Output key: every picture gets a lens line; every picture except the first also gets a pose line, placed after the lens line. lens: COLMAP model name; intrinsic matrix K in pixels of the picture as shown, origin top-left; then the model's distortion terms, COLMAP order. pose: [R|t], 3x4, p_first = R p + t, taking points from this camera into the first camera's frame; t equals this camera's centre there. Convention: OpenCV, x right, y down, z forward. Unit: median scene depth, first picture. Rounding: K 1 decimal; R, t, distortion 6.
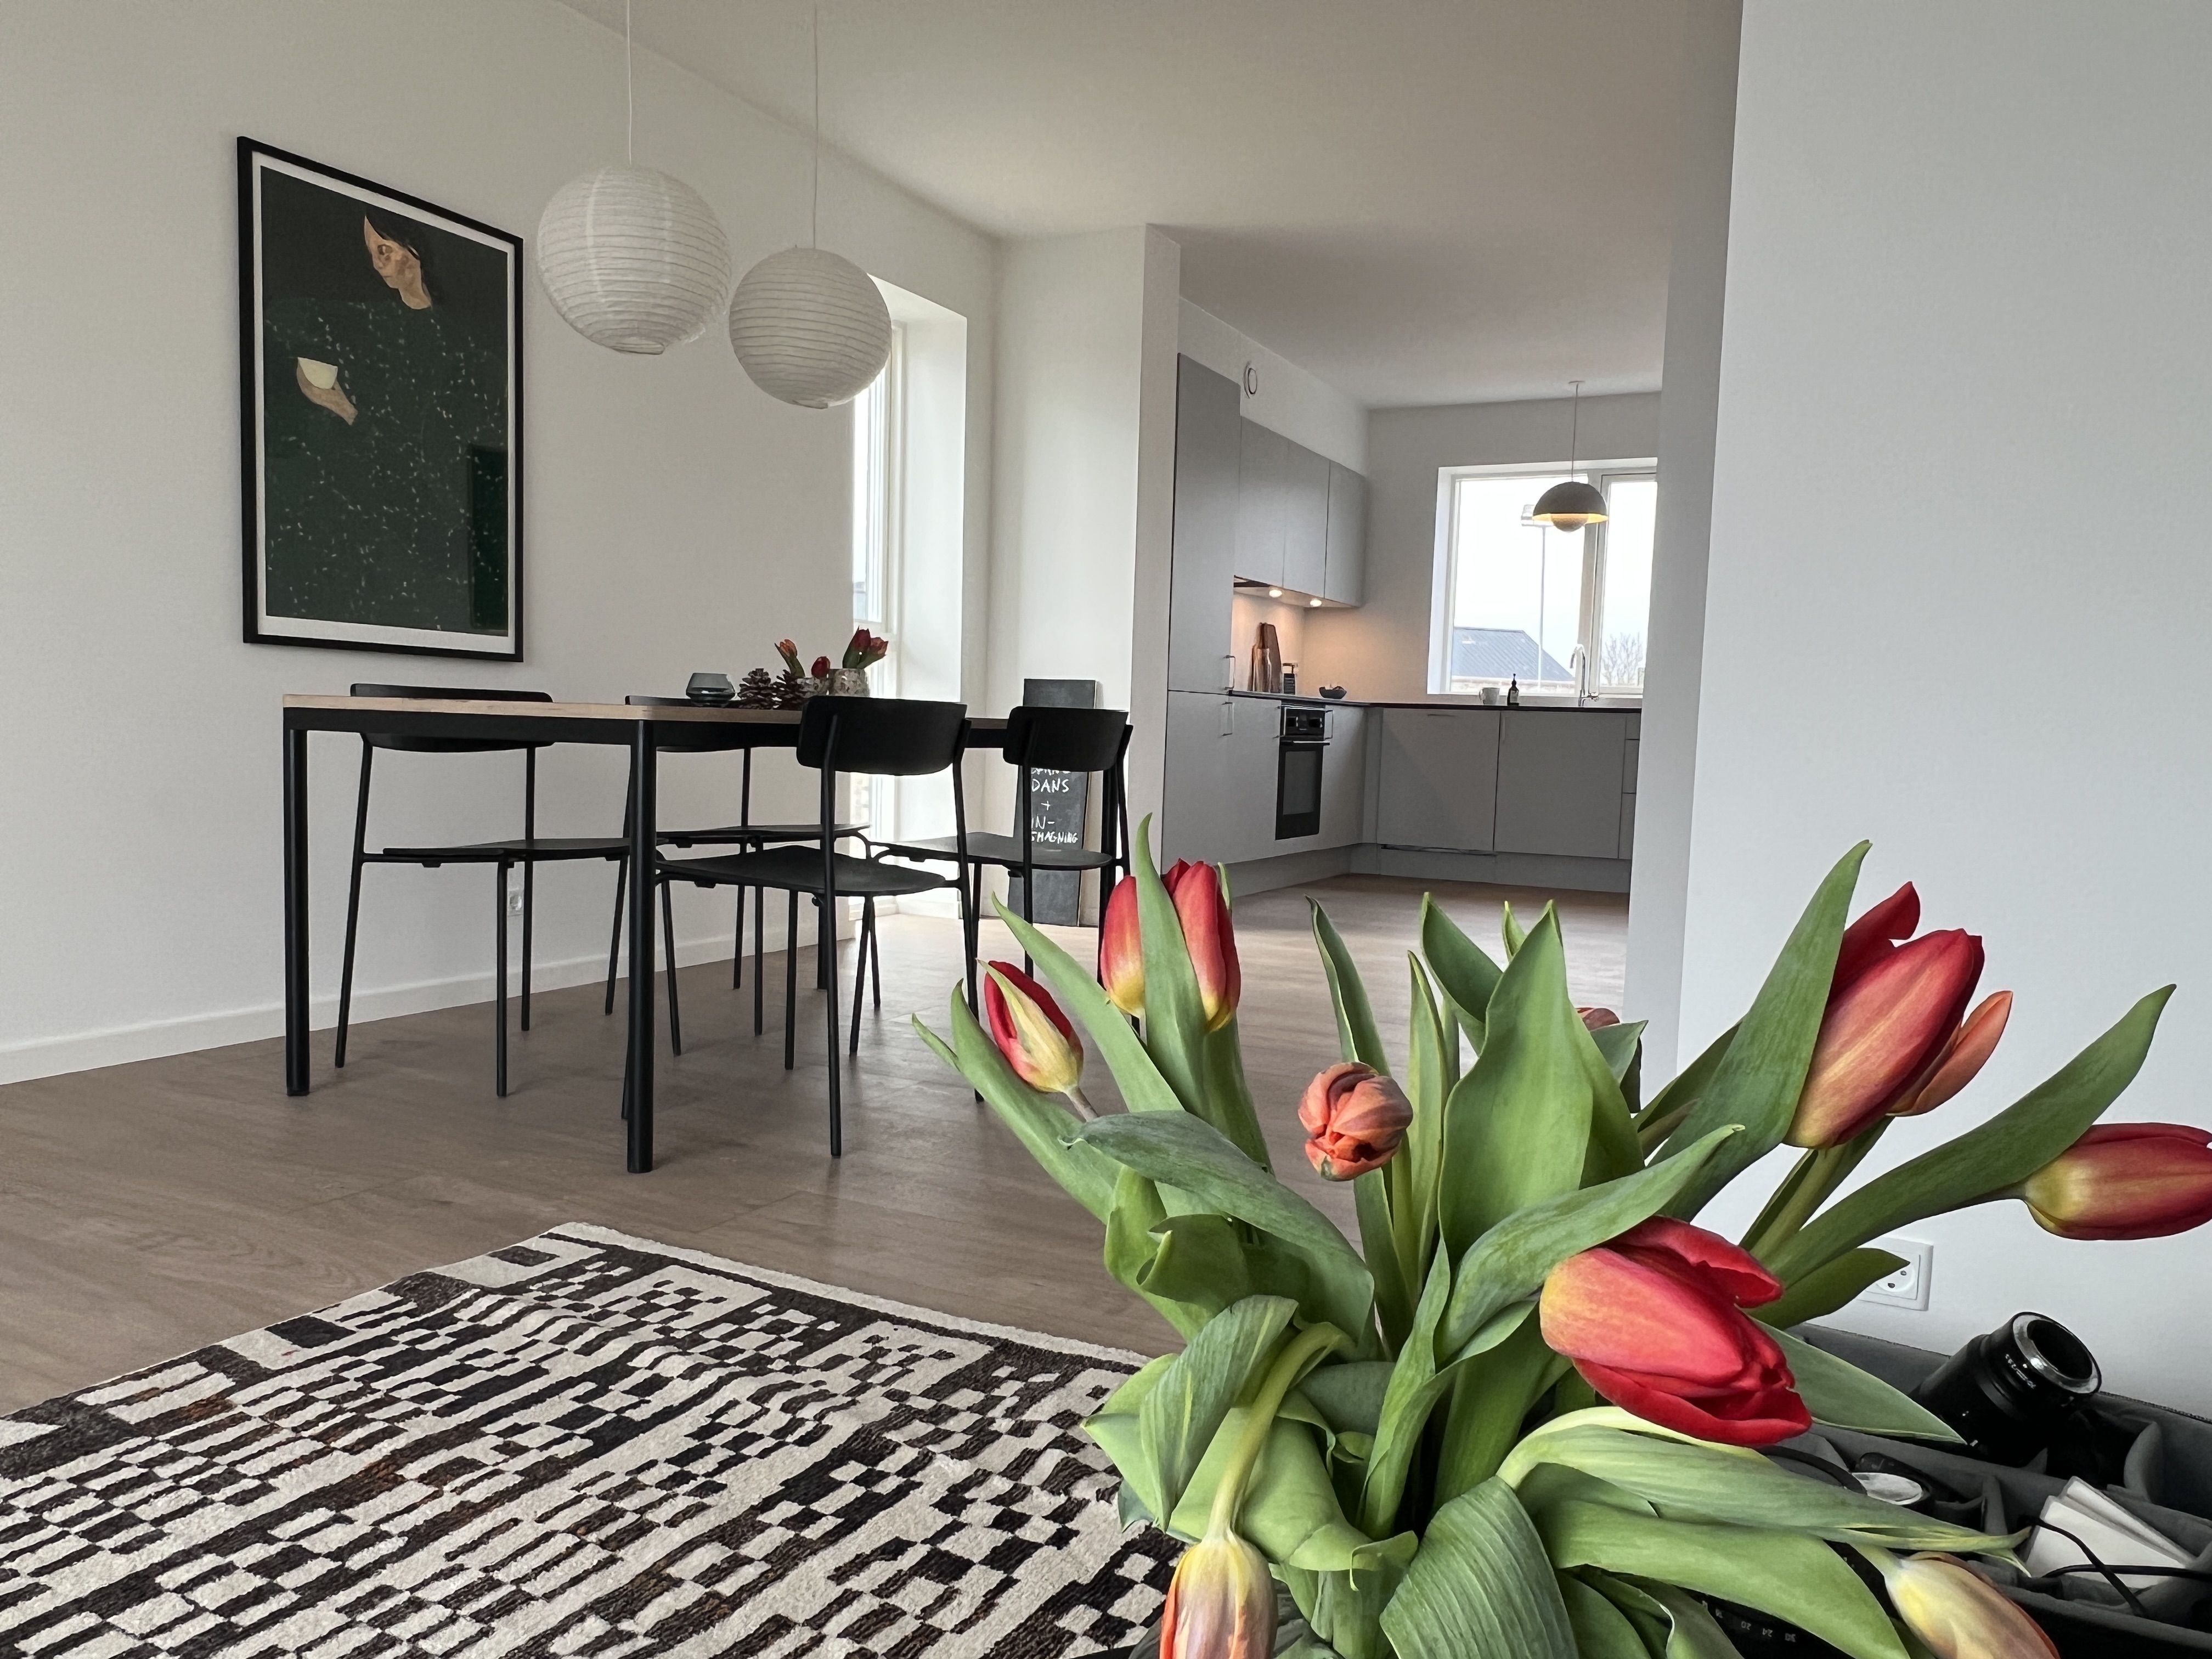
lens RADIAL K [[1600.2, 0, 1074.5], [0, 1600.2, 866.0], [0, 0, 1]] dist [-0.010149, 0.023676]
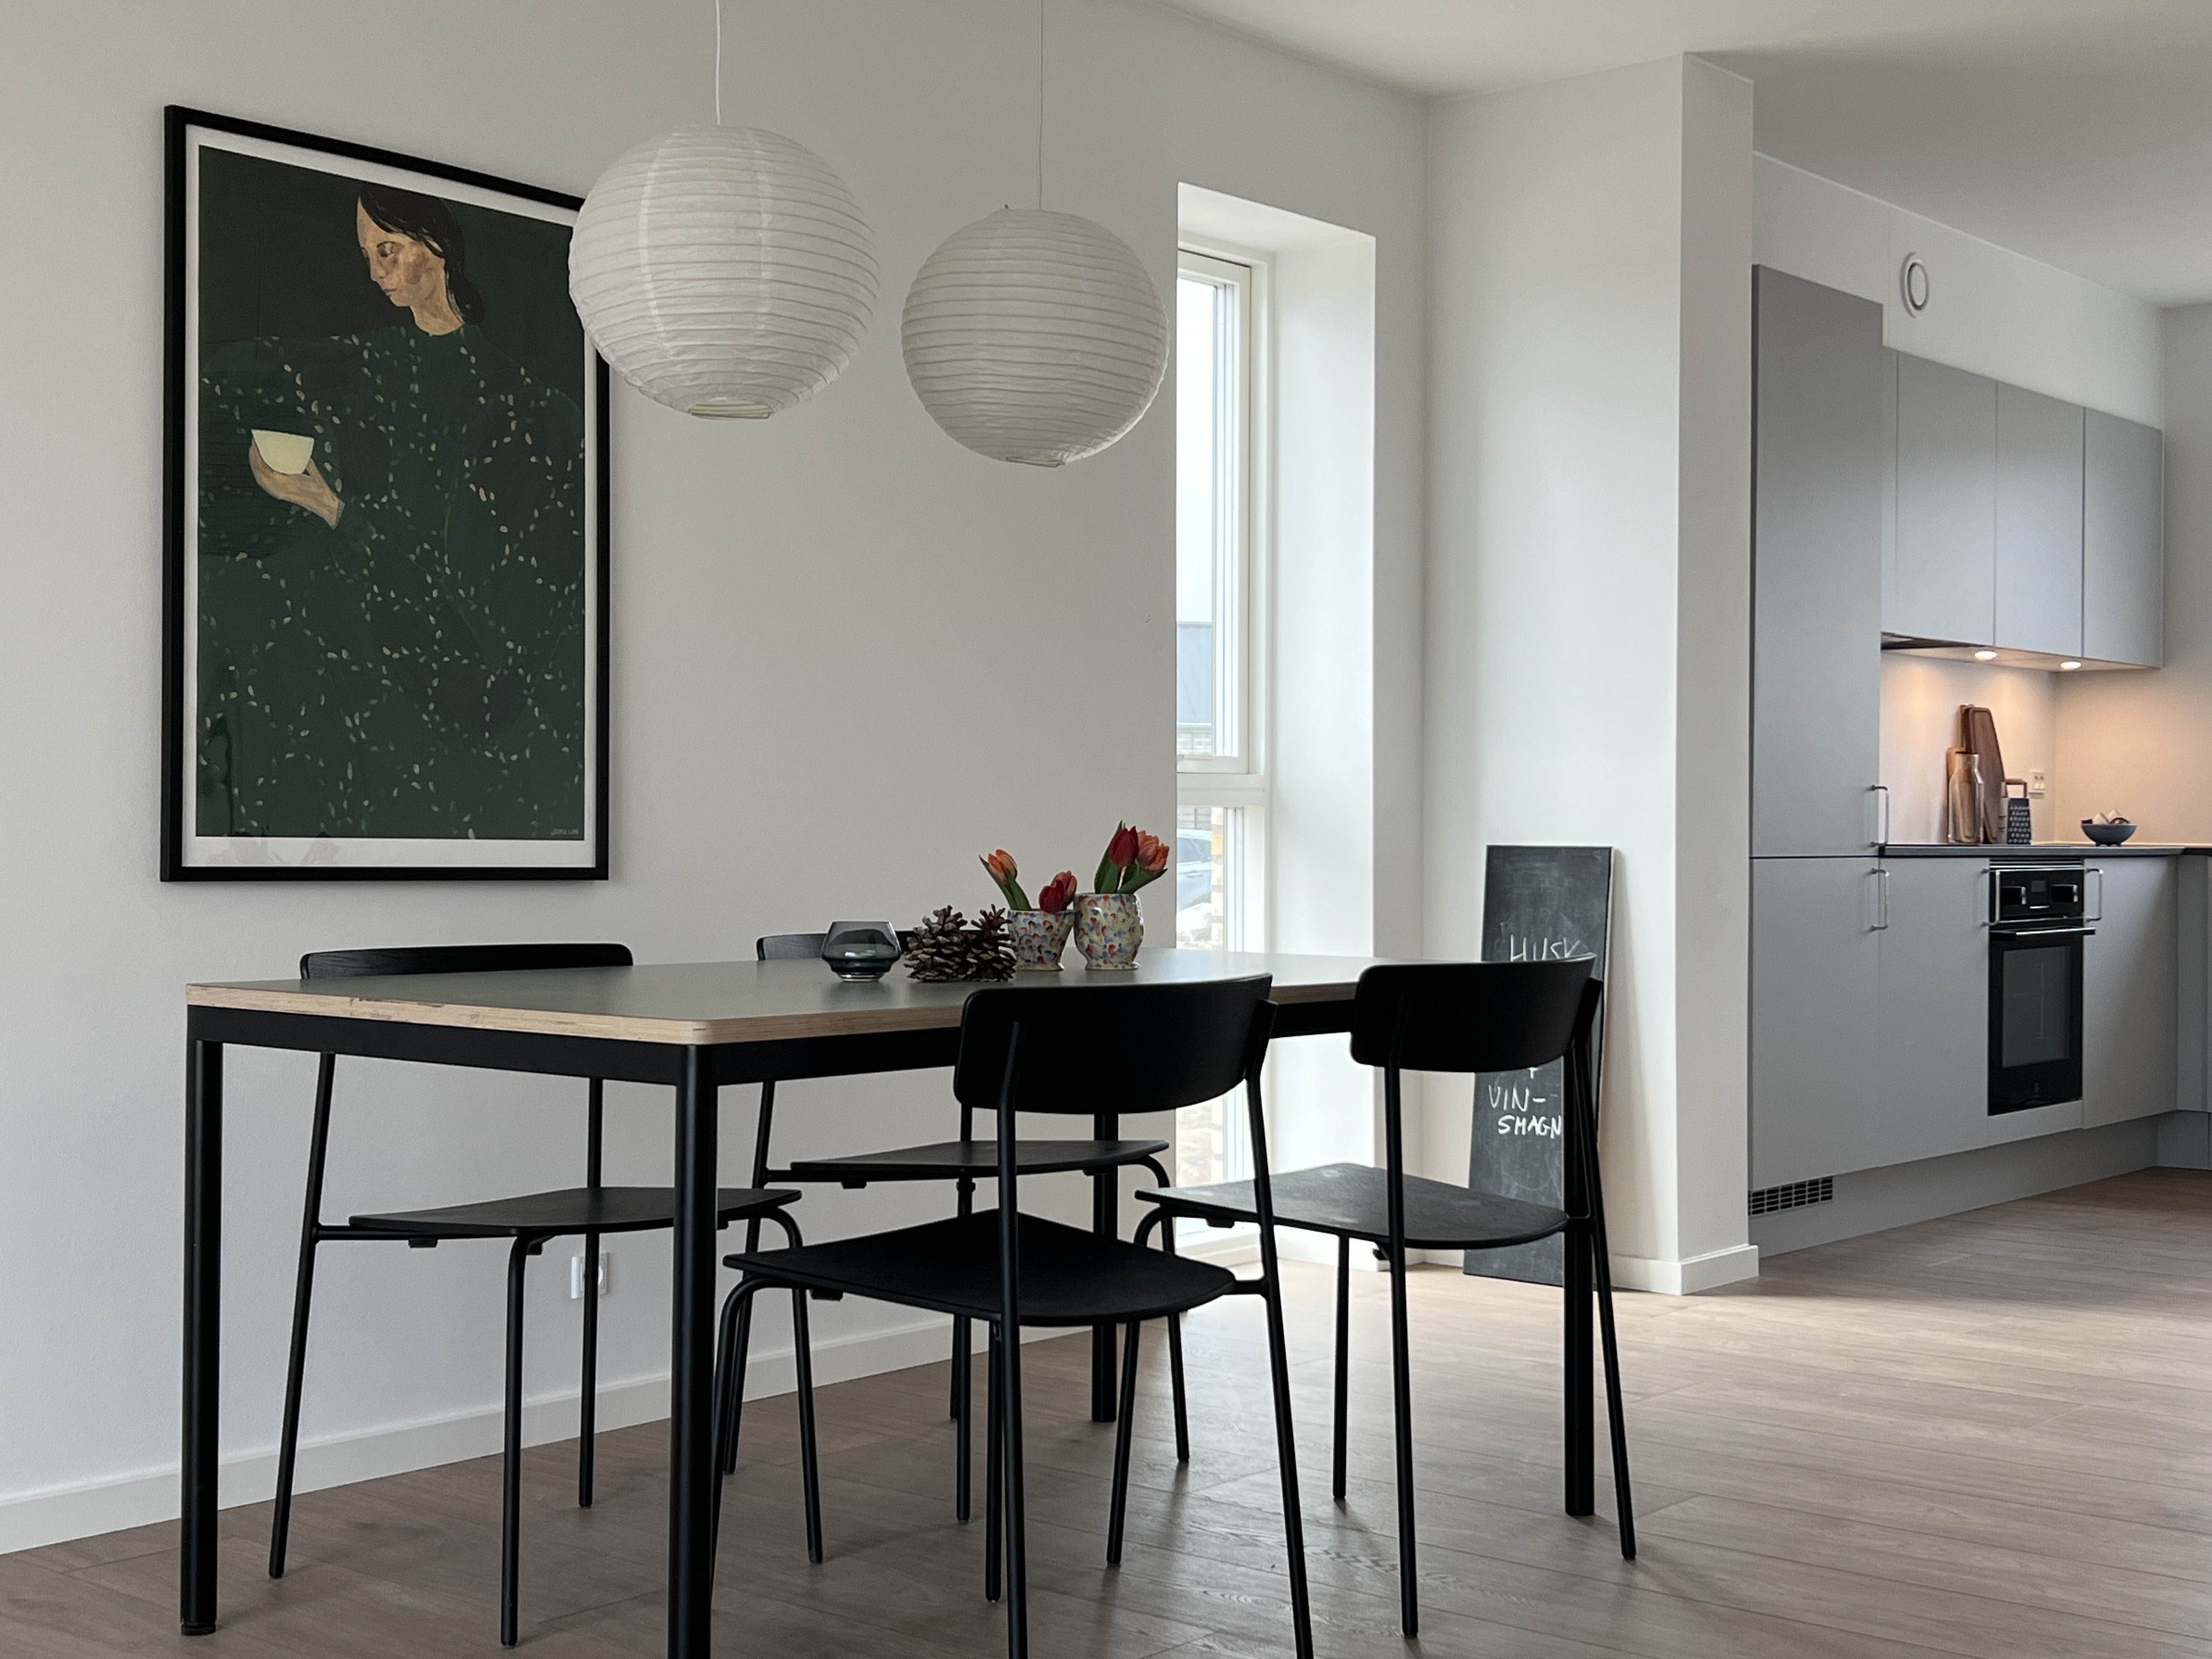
lens RADIAL K [[2813.8, 0, 1104.0], [0, 2813.8, 830.8], [0, 0, 1]] dist [0.080013, 0.000000]
pose [[0.976045, -0.025786, -0.216037, 0.093426], [0.006405, 0.995927, -0.089932, -0.059592], [0.217476, 0.086394, 0.972235, -0.014121]]
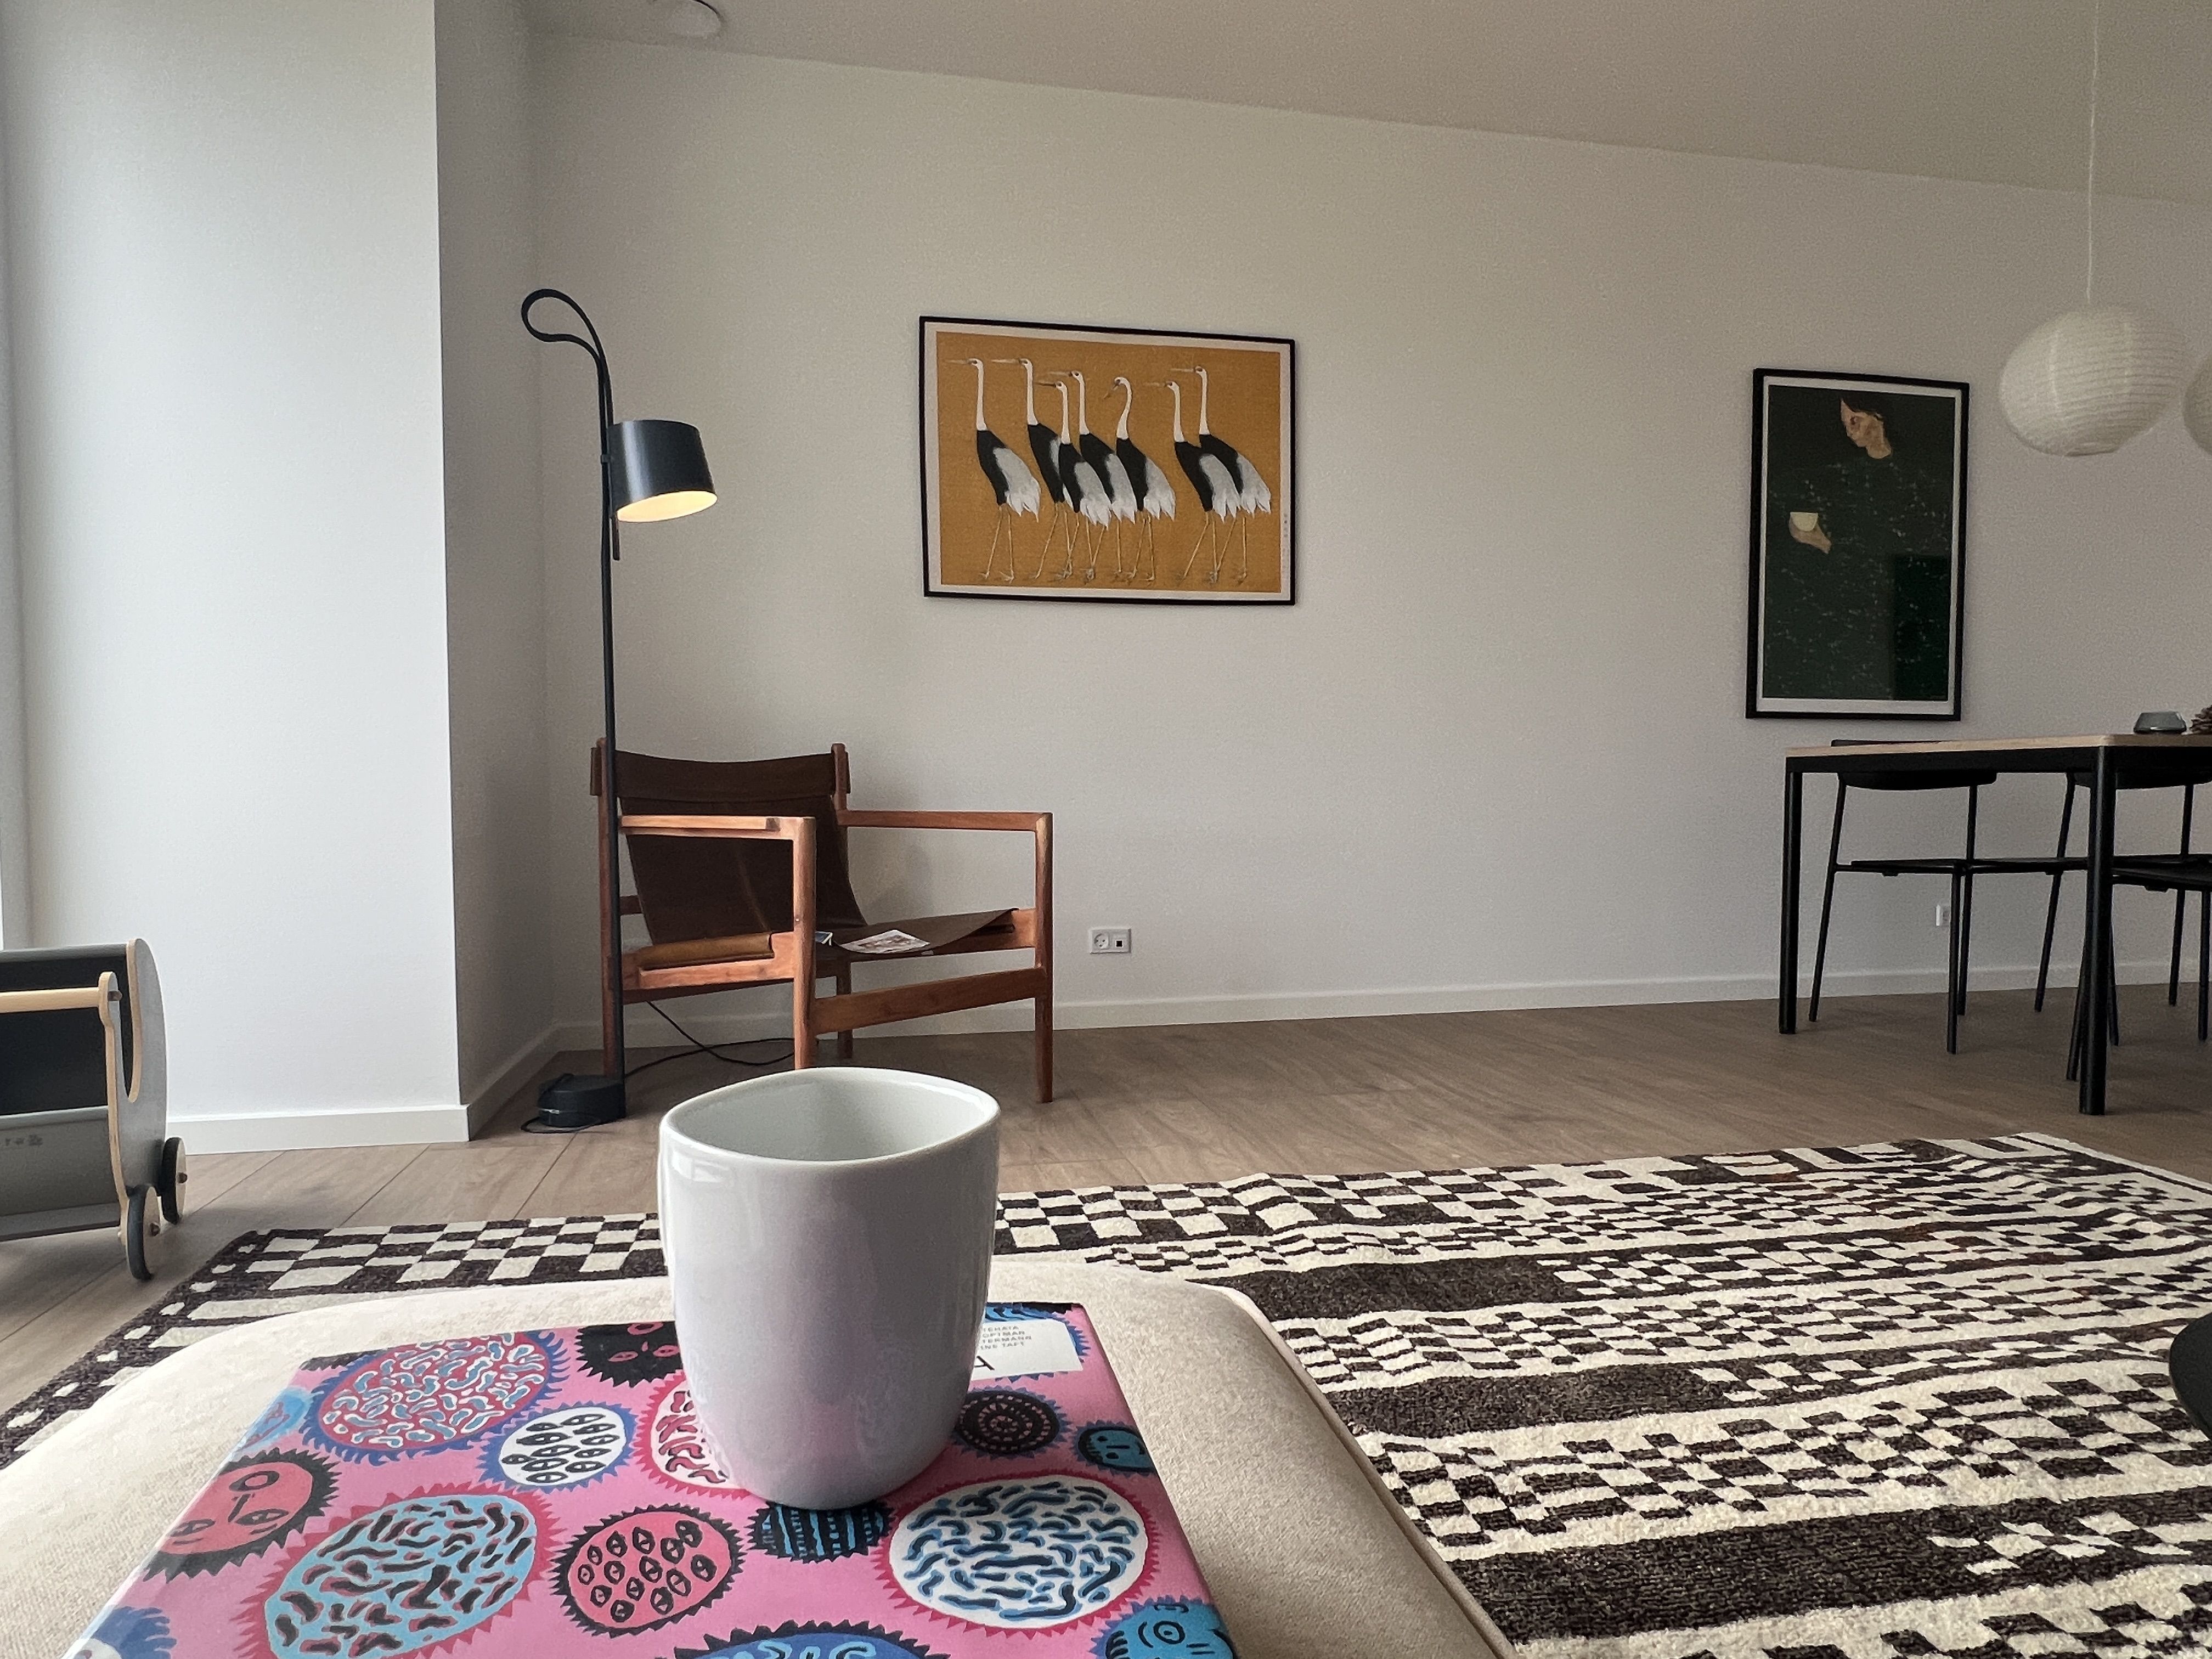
lens RADIAL K [[1323.7, 0, 1105.6], [0, 1323.7, 849.5], [0, 0, 1]] dist [0.000287, 0.002740]
pose [[0.646191, 0.001765, -0.763174, 0.011715], [-0.045554, 0.998303, -0.036262, 0.048740], [0.761815, 0.058198, 0.645175, -0.198574]]
